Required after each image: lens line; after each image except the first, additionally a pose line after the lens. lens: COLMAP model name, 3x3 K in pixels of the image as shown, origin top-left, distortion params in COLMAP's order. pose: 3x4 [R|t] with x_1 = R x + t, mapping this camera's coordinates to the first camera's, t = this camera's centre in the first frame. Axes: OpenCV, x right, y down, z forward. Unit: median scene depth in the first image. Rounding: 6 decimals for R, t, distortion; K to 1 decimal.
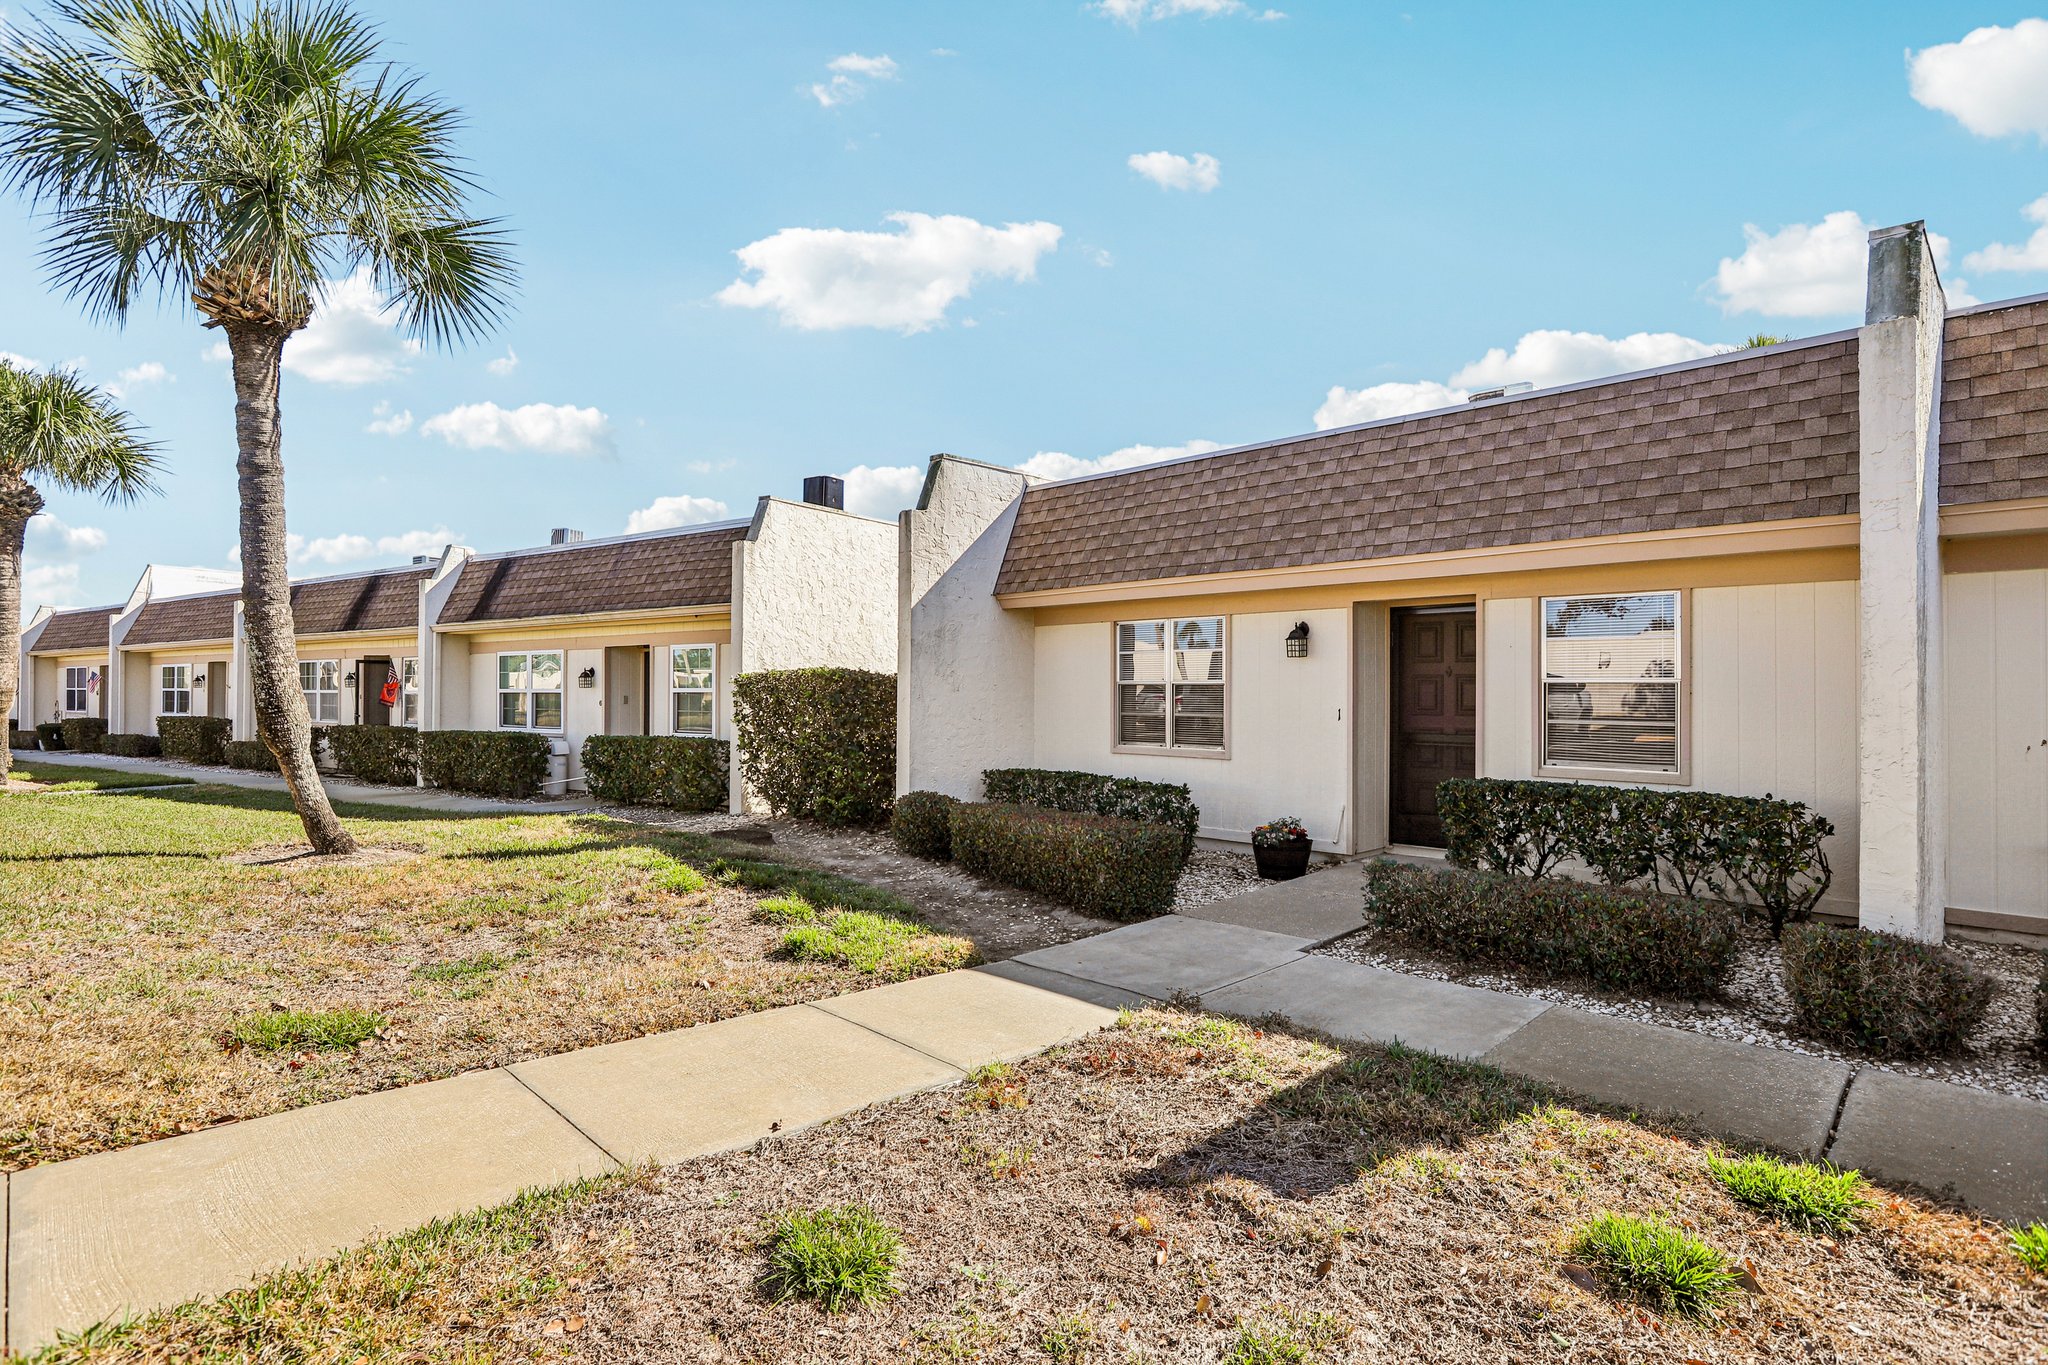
lens RADIAL K [[1069.1, 0, 1042.9], [0, 1069.1, 685.9], [0, 0, 1]] dist [0.014928, 0.000602]
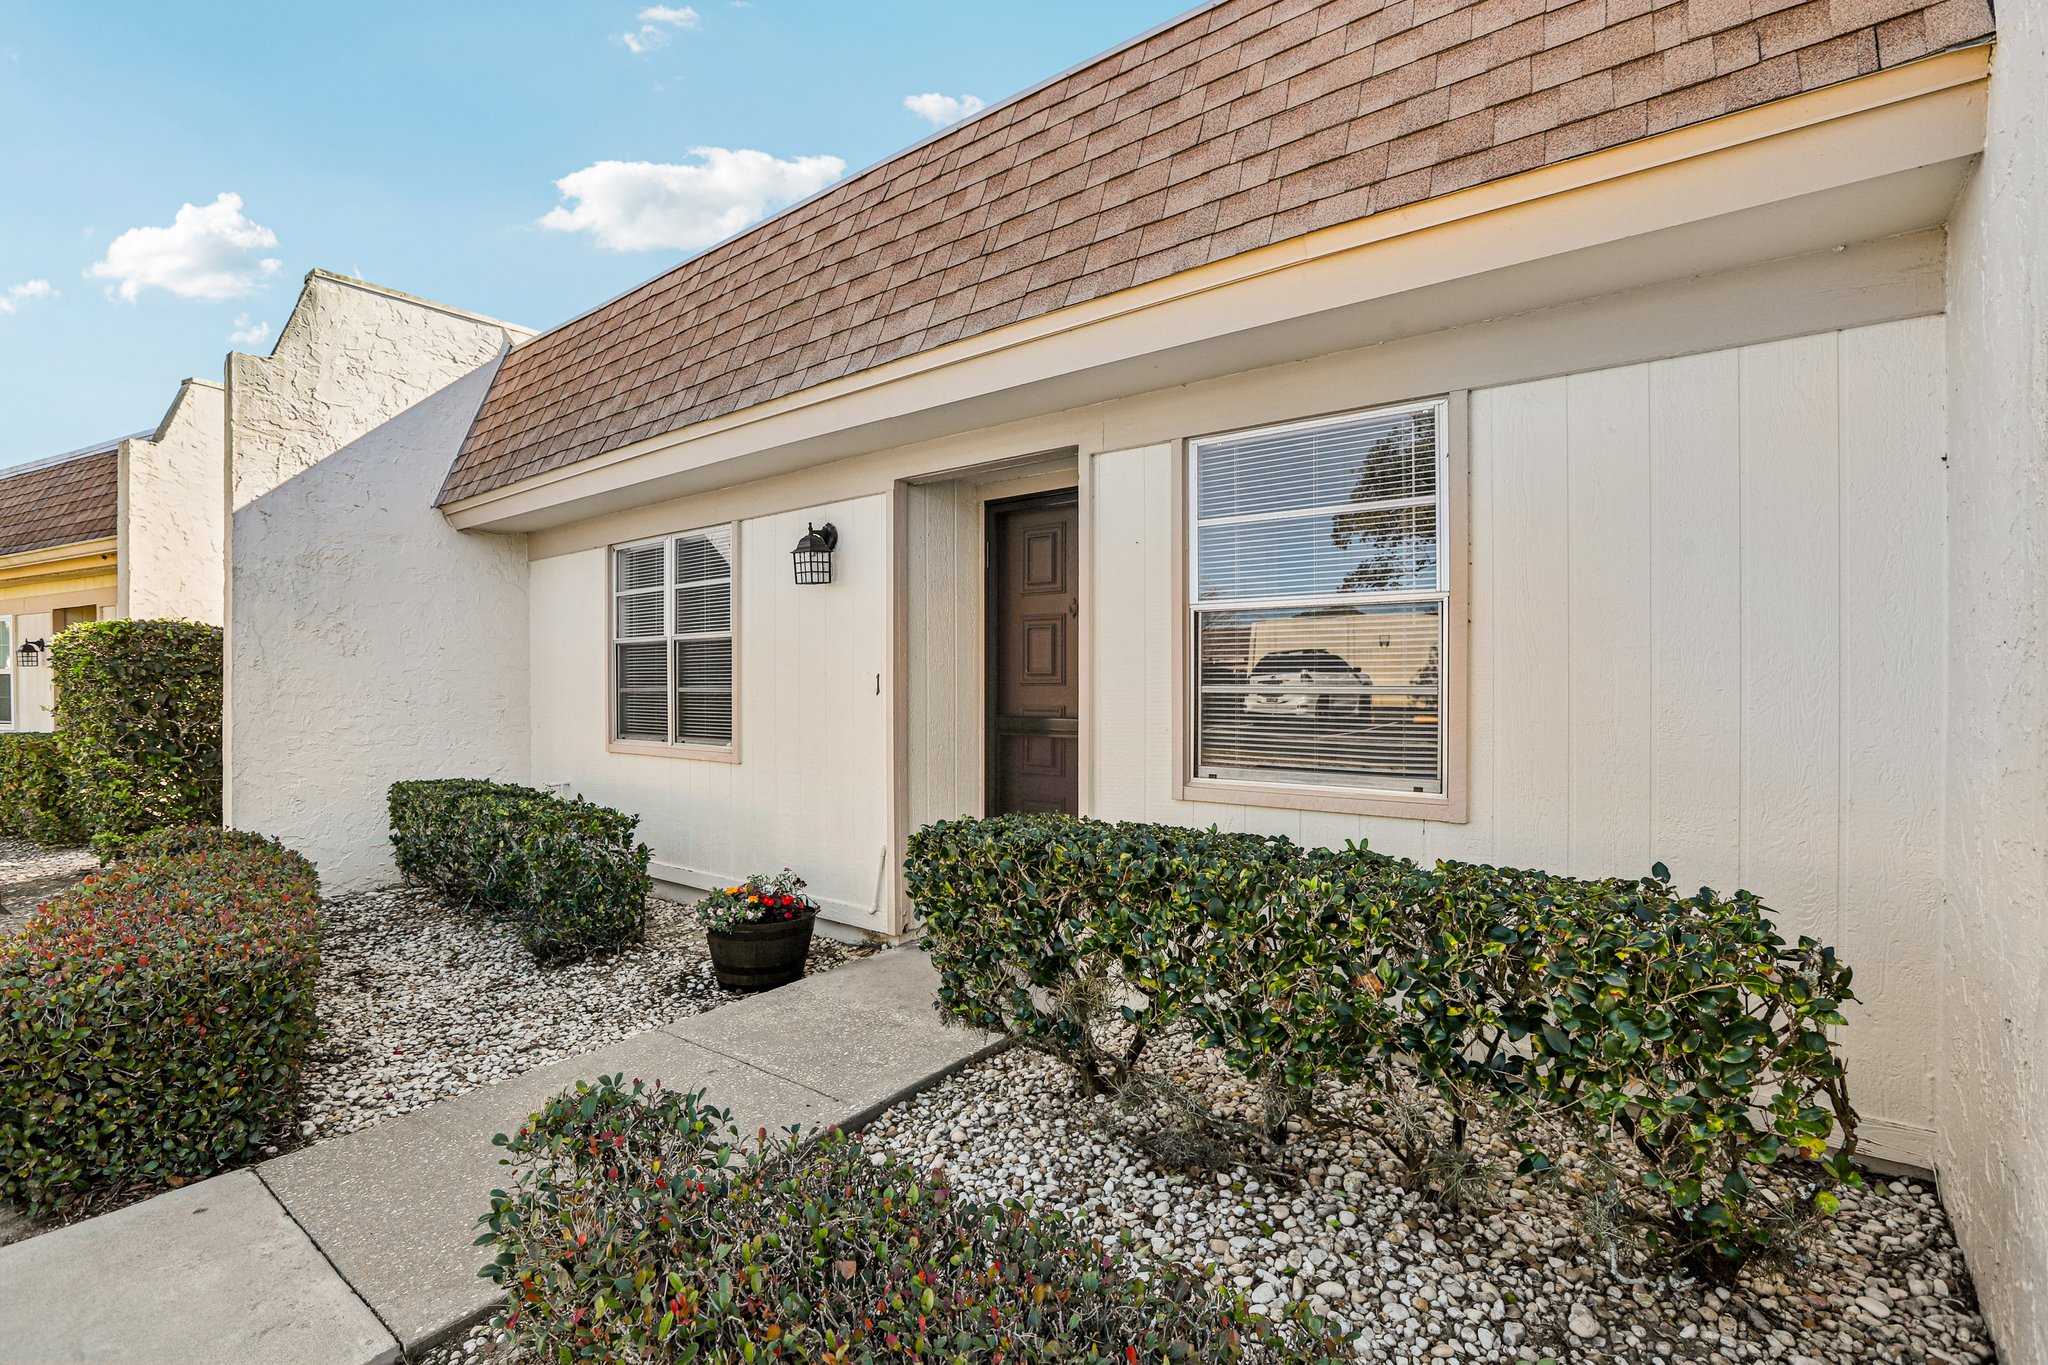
lens RADIAL K [[940.9, 0, 1017.6], [0, 940.9, 695.2], [0, 0, 1]] dist [-0.042481, 0.013278]
pose [[0.996011, -0.003943, 0.089145, 0.327061], [0.002668, 0.999893, 0.014418, 0.027016], [-0.089193, -0.014122, 0.995914, 0.542129]]
